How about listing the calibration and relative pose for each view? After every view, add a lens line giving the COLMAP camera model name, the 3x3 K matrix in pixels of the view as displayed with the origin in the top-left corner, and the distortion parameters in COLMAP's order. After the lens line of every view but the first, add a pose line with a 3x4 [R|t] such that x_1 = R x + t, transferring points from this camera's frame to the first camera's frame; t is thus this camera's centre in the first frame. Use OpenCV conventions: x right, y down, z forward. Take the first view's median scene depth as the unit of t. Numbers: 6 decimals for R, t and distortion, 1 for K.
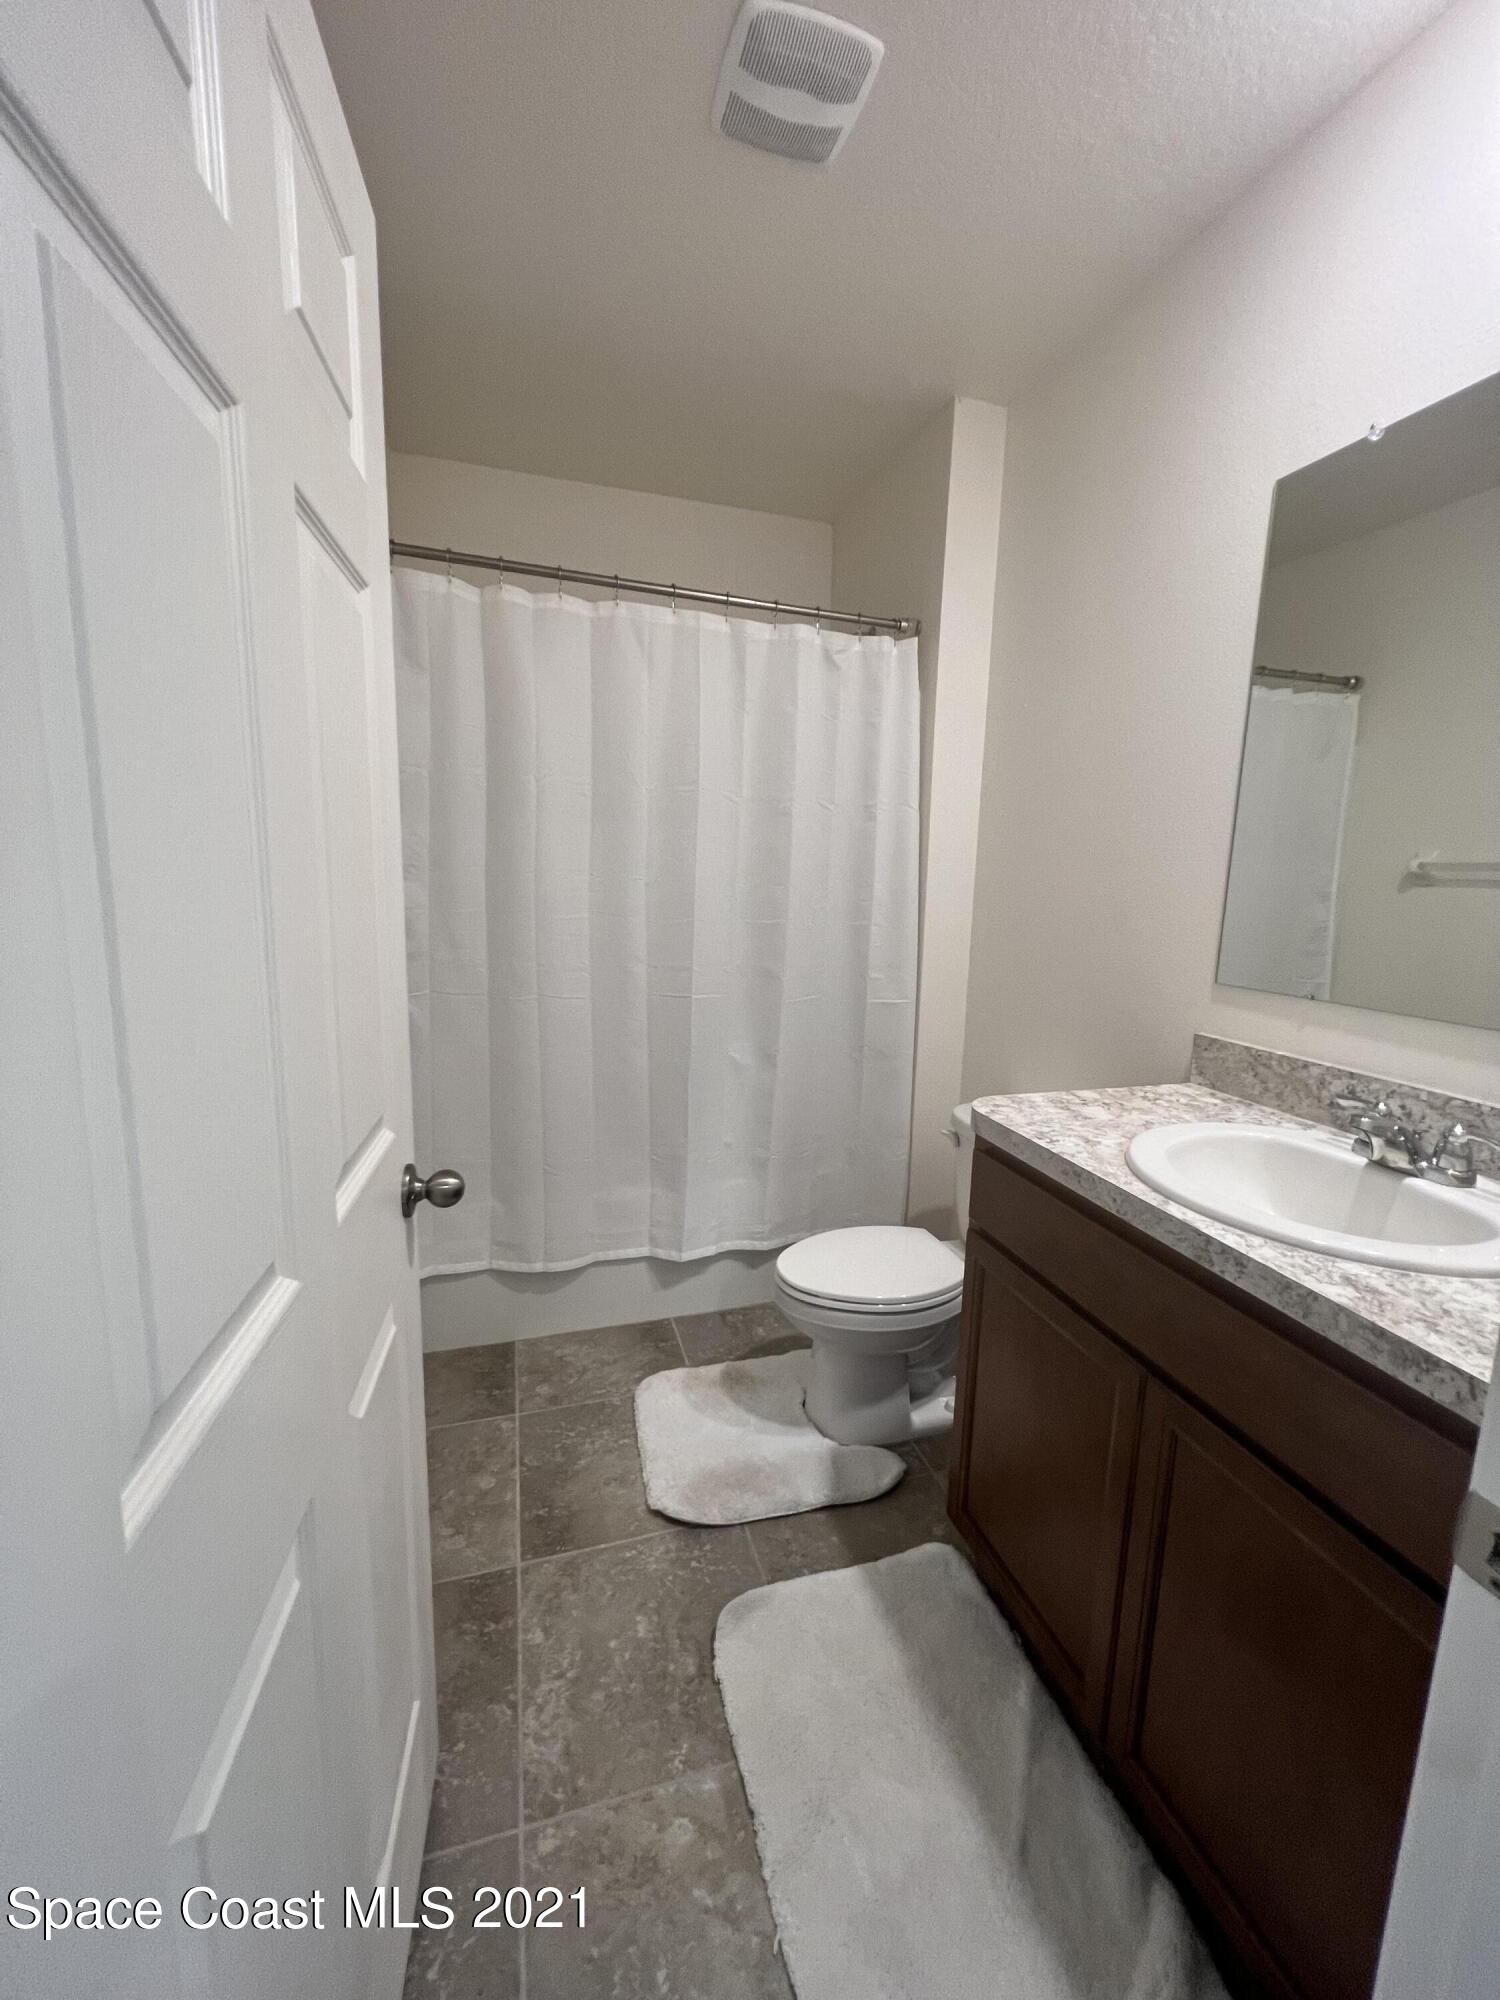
lens RADIAL K [[799.0, 0, 750.0], [0, 799.0, 1000.0], [0, 0, 1]] dist [0.002060, 0.000429]
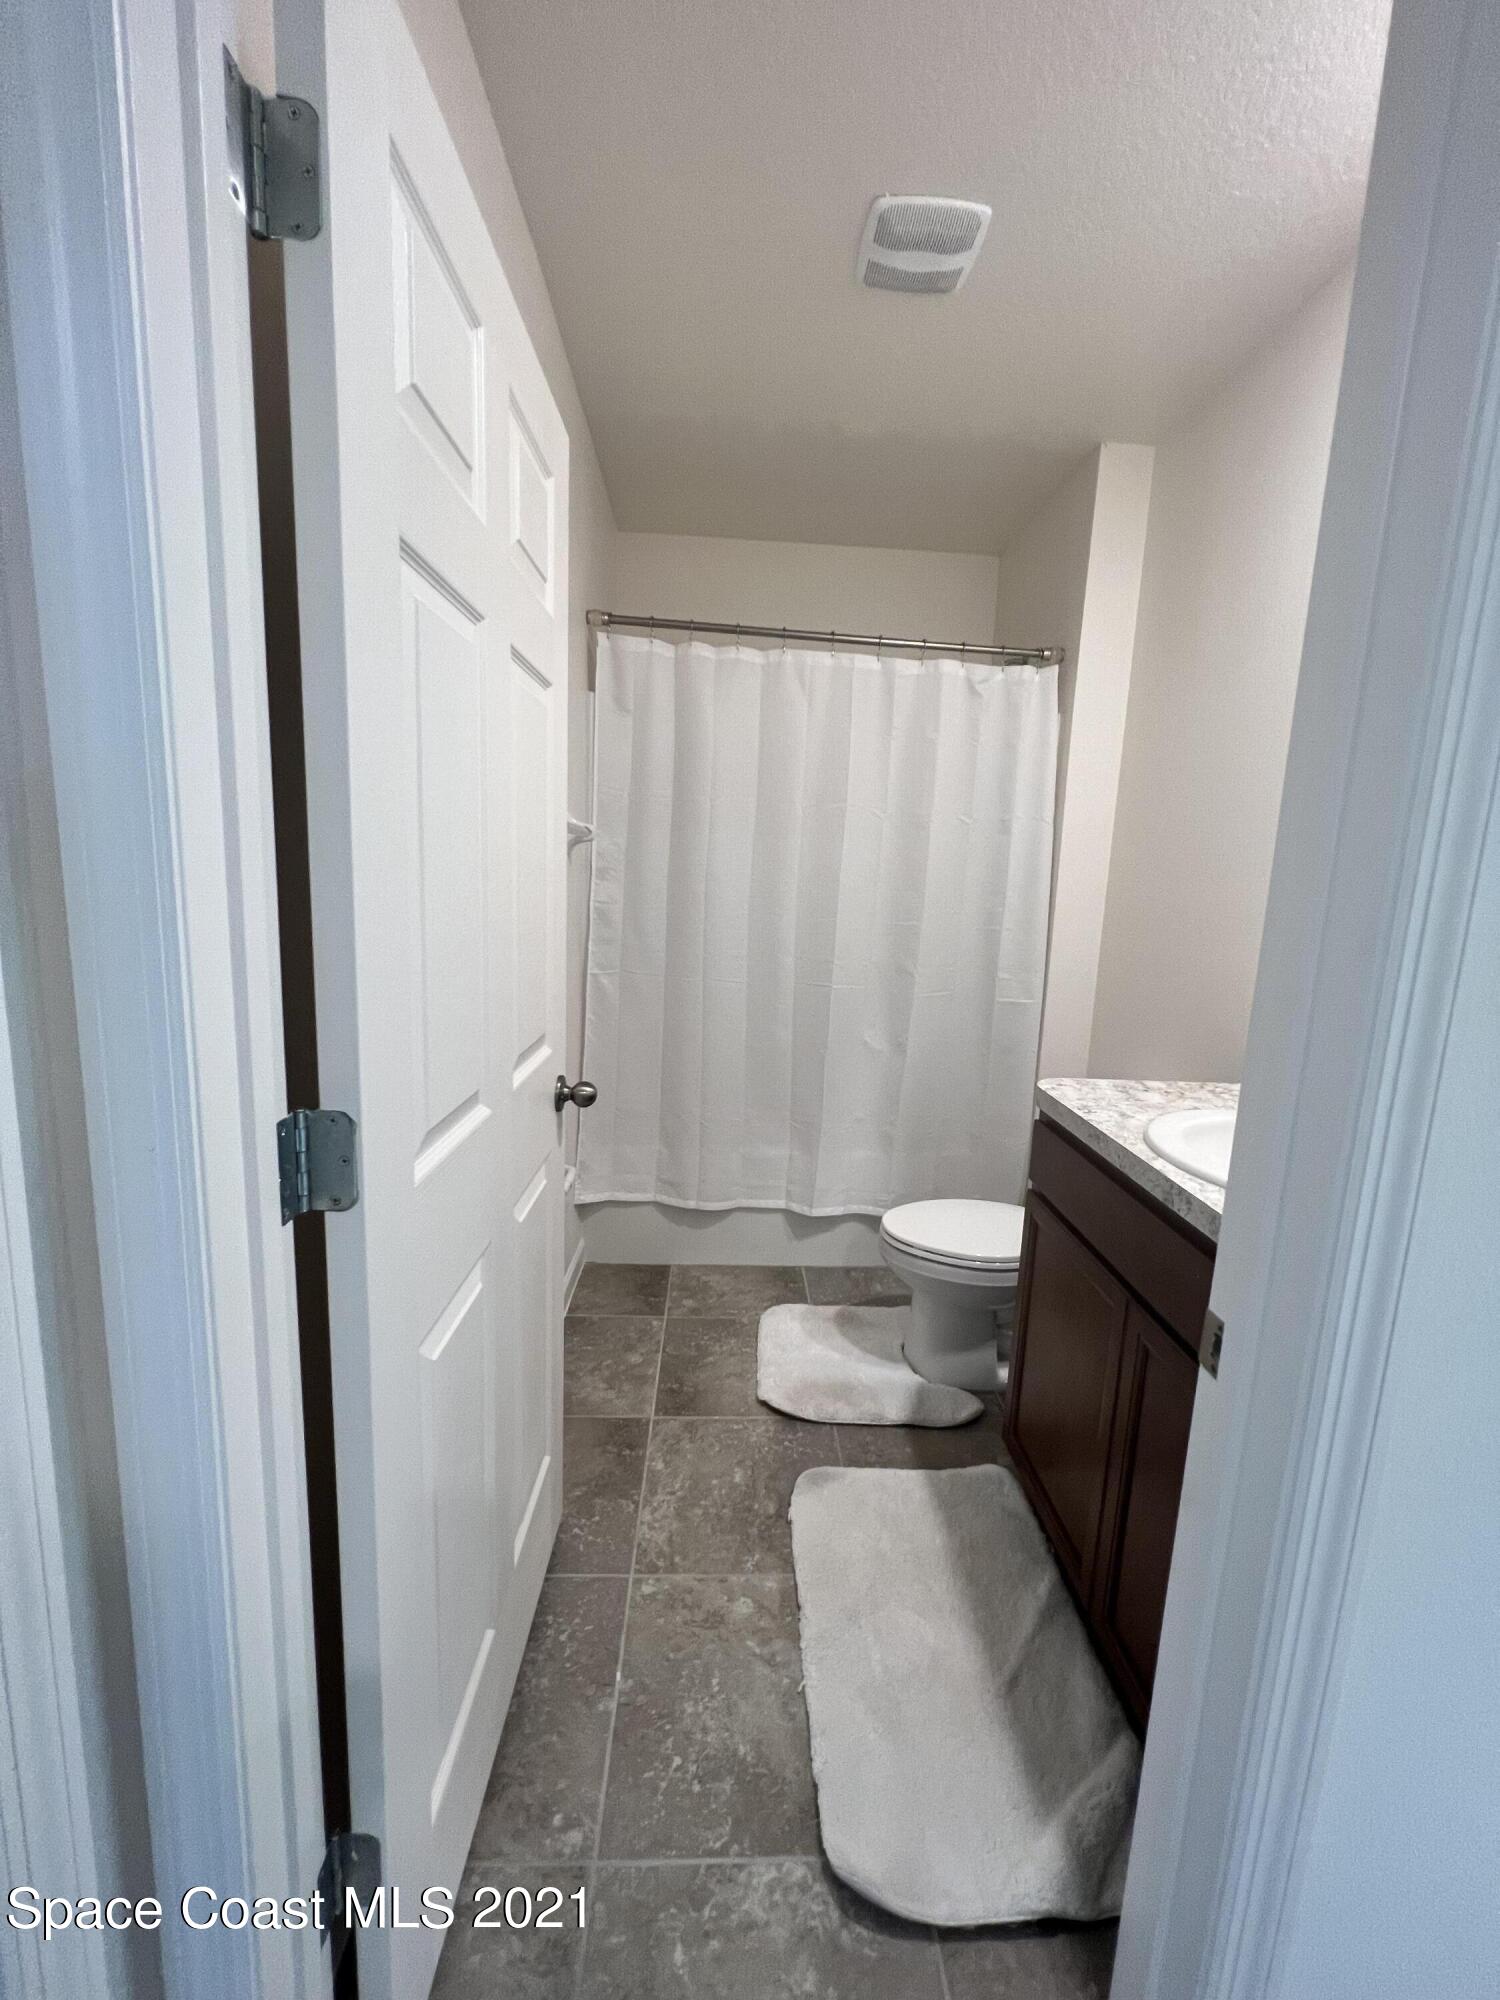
lens RADIAL K [[799.4, 0, 752.8], [0, 799.4, 1006.3], [0, 0, 1]] dist [0.000747, 0.000061]
pose [[0.967982, 0.058365, -0.244140, 0.128783], [-0.058704, 0.998258, 0.005894, 0.031916], [0.244058, 0.008627, 0.969722, -0.188037]]
